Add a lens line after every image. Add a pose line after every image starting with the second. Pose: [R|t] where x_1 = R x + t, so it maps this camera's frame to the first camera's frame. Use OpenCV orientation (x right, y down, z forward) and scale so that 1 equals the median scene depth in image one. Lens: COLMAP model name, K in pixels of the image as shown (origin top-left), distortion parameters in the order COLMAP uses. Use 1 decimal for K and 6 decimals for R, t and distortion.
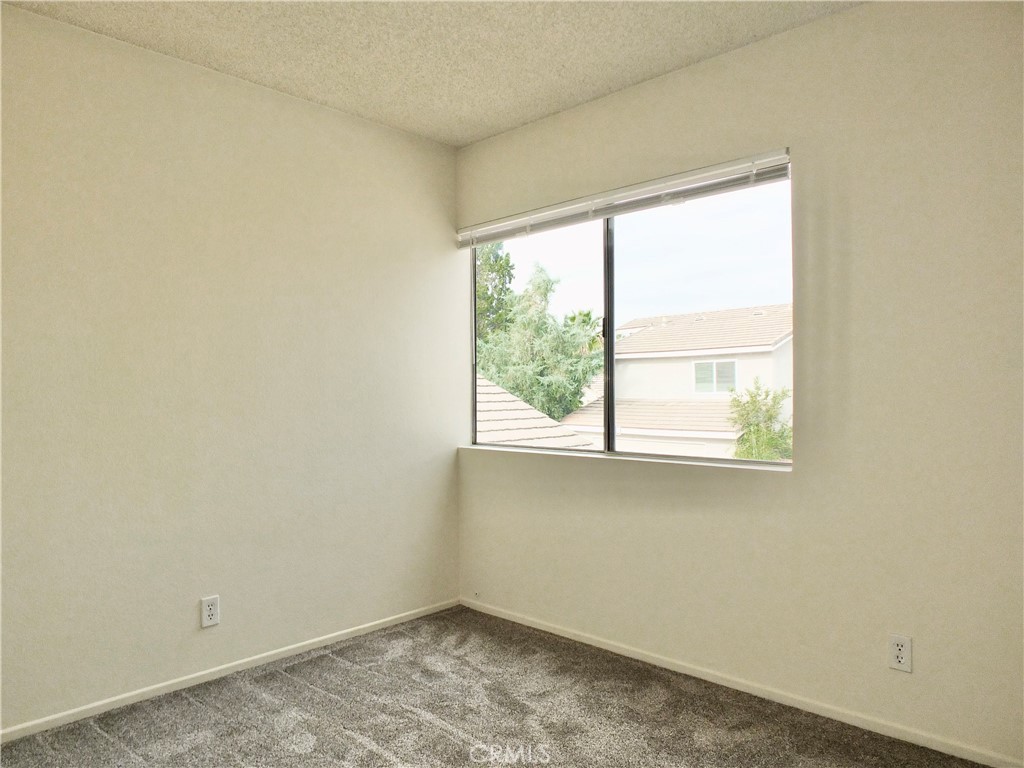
lens RADIAL K [[696.5, 0, 511.3], [0, 696.5, 383.8], [0, 0, 1]] dist [-0.039657, 0.022757]
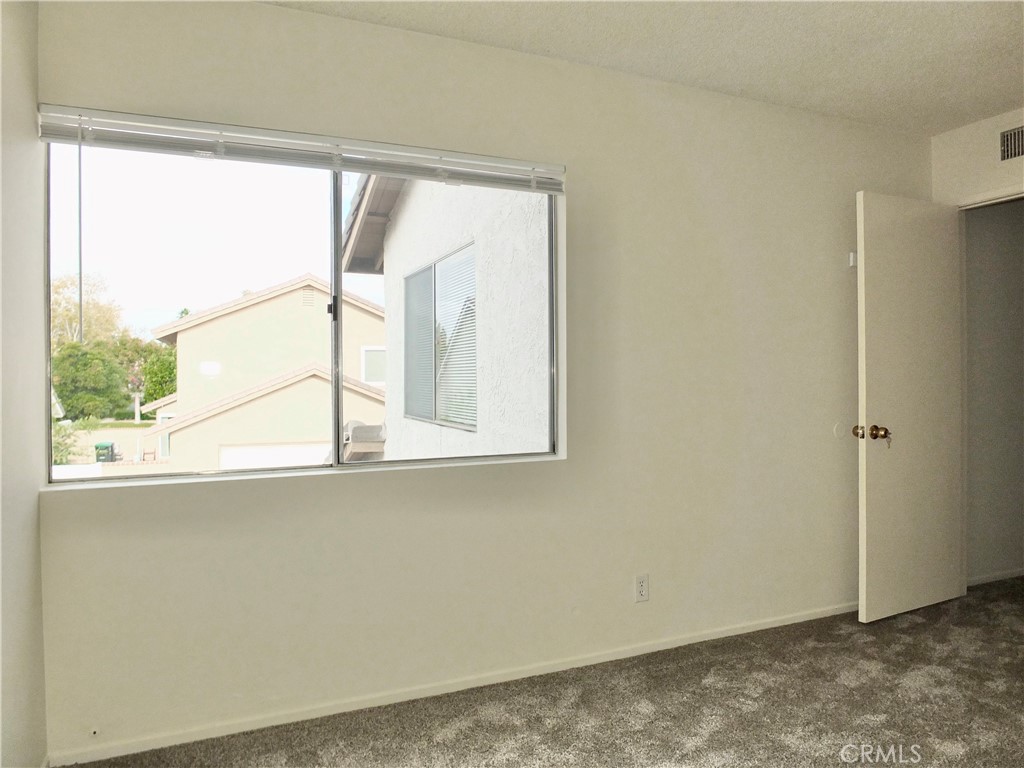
lens RADIAL K [[696.5, 0, 511.3], [0, 696.5, 384.9], [0, 0, 1]] dist [-0.039657, 0.022757]
pose [[0.379659, -0.001768, 0.925125, -0.519805], [-0.001054, 0.999997, 0.002343, 0.004084], [-0.925126, -0.001865, 0.379656, 0.514255]]
